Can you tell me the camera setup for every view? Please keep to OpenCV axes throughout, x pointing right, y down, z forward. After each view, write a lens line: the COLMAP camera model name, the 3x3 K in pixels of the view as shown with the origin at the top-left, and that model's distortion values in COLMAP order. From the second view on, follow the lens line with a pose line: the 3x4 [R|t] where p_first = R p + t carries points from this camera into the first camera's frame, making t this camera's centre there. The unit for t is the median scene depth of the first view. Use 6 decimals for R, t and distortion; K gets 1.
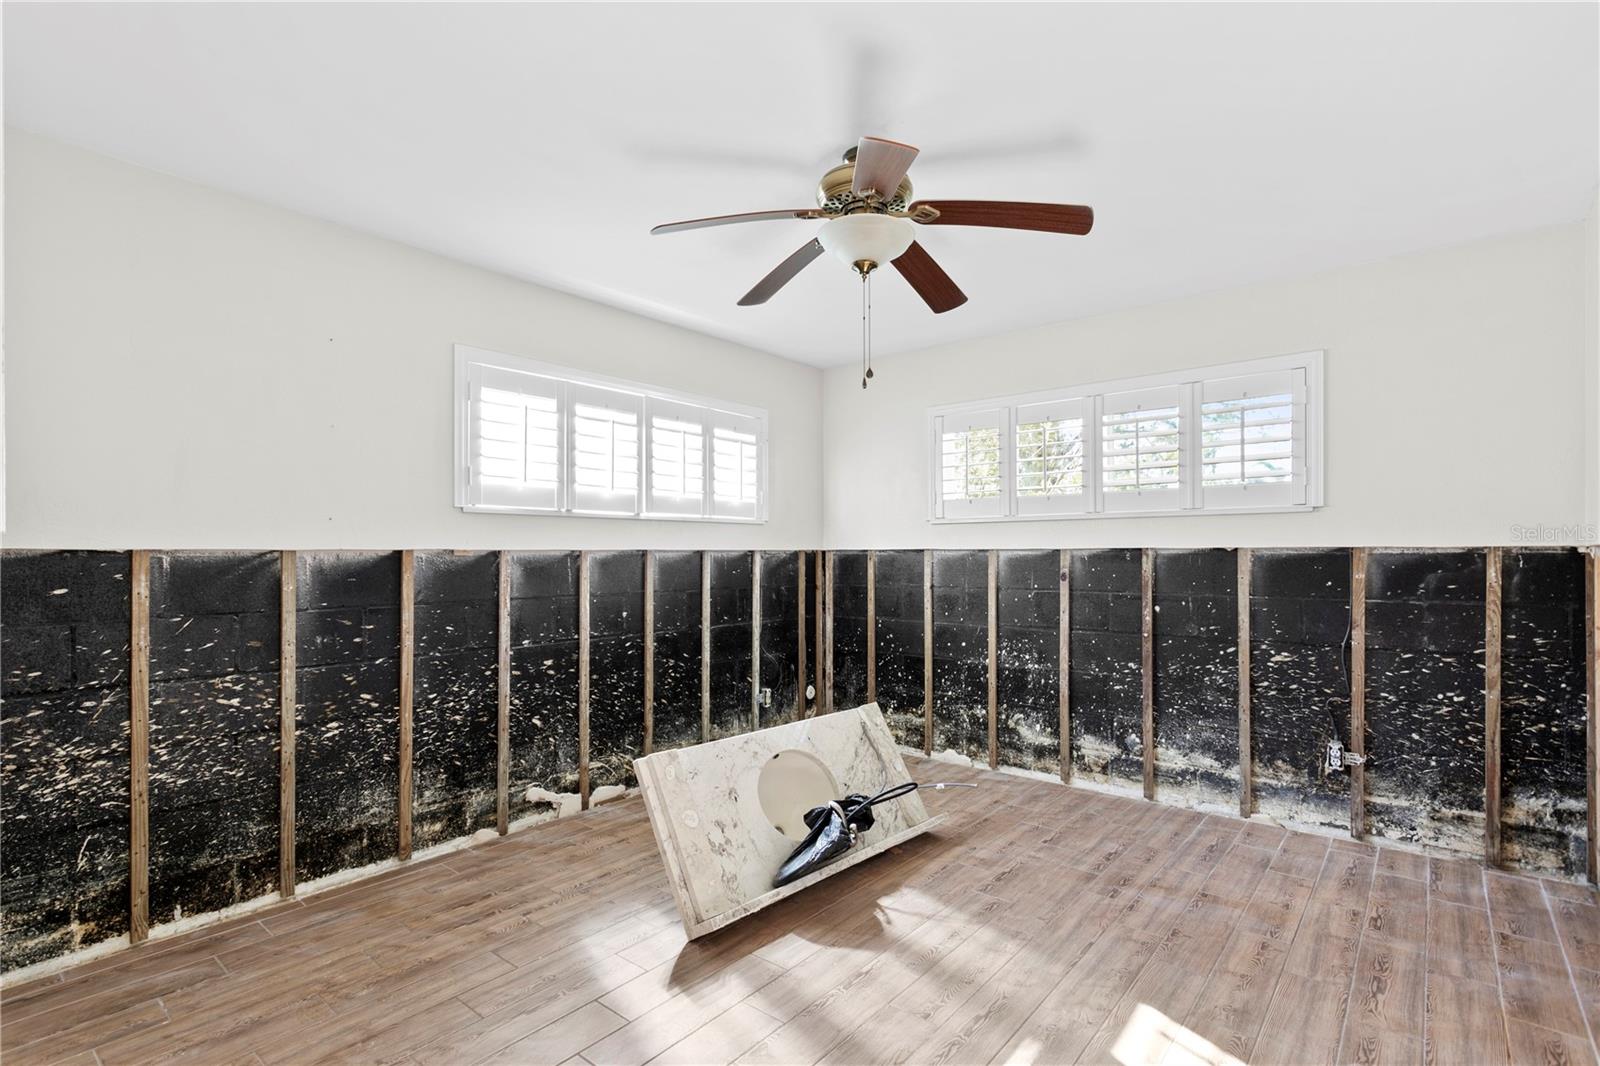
lens RADIAL K [[759.6, 0, 777.0], [0, 759.6, 558.0], [0, 0, 1]] dist [-0.001775, -0.000232]
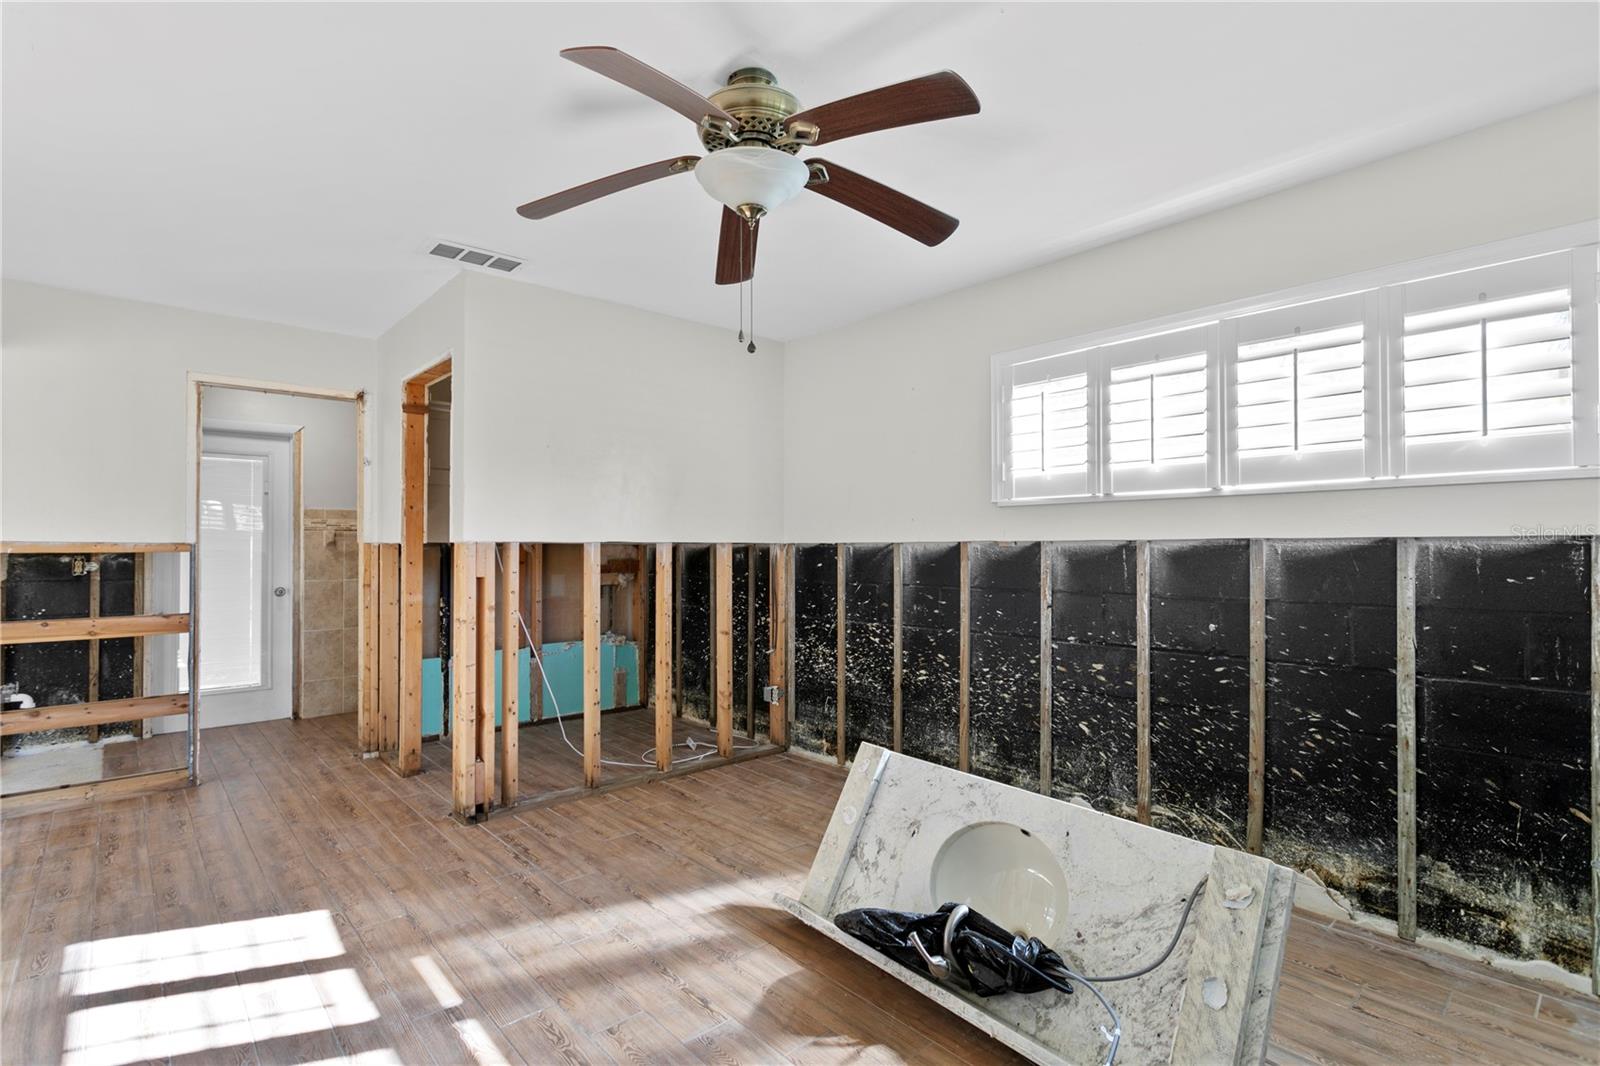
lens RADIAL K [[770.4, 0, 800.0], [0, 770.4, 533.0], [0, 0, 1]] dist [0.000919, -0.000438]
pose [[-0.139315, -0.014034, -0.990149, 0.707312], [0.000887, 0.999897, -0.014297, -0.007083], [0.990248, -0.002870, -0.139289, 0.852959]]
